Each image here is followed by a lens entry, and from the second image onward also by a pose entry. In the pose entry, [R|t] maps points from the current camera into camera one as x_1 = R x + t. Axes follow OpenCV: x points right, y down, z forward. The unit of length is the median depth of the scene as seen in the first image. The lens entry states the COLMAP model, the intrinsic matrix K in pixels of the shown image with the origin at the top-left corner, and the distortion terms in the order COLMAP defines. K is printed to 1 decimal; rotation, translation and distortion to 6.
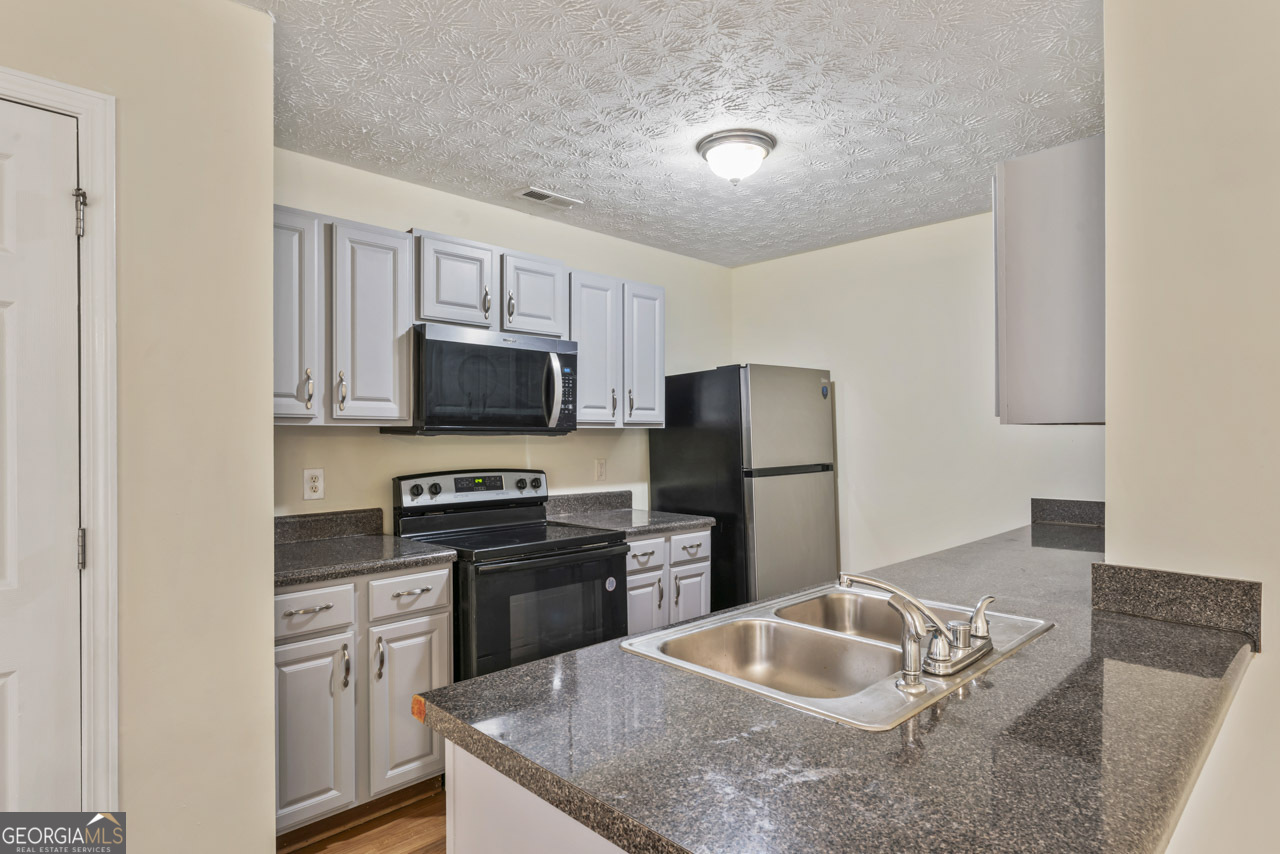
lens RADIAL K [[684.5, 0, 640.7], [0, 684.5, 440.4], [0, 0, 1]] dist [0.003165, 0.000635]
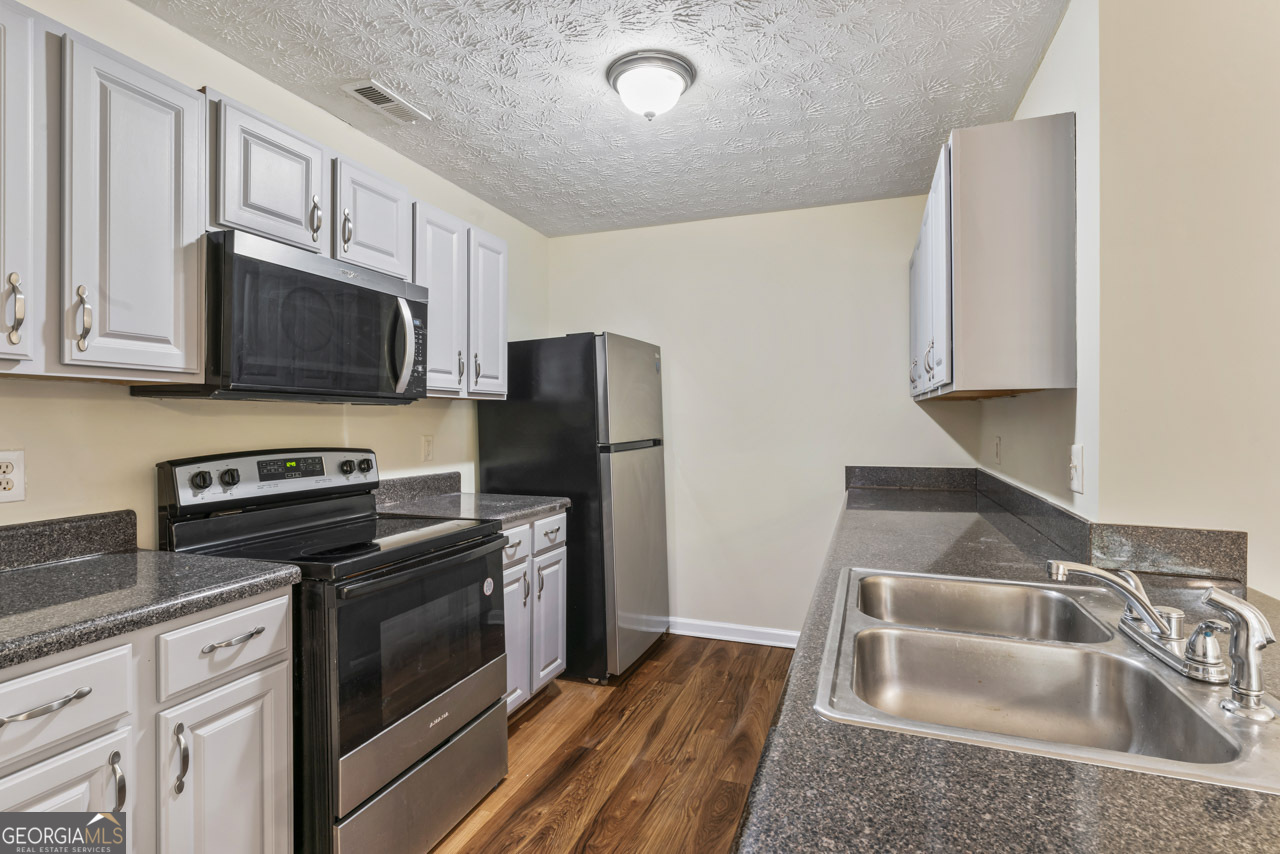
lens RADIAL K [[617.4, 0, 639.4], [0, 617.4, 420.3], [0, 0, 1]] dist [0.000543, 0.000808]
pose [[0.905814, 0.001428, 0.423673, -0.188456], [0.001312, 0.999980, -0.006176, 0.017506], [-0.423673, 0.006150, 0.905794, 0.255893]]
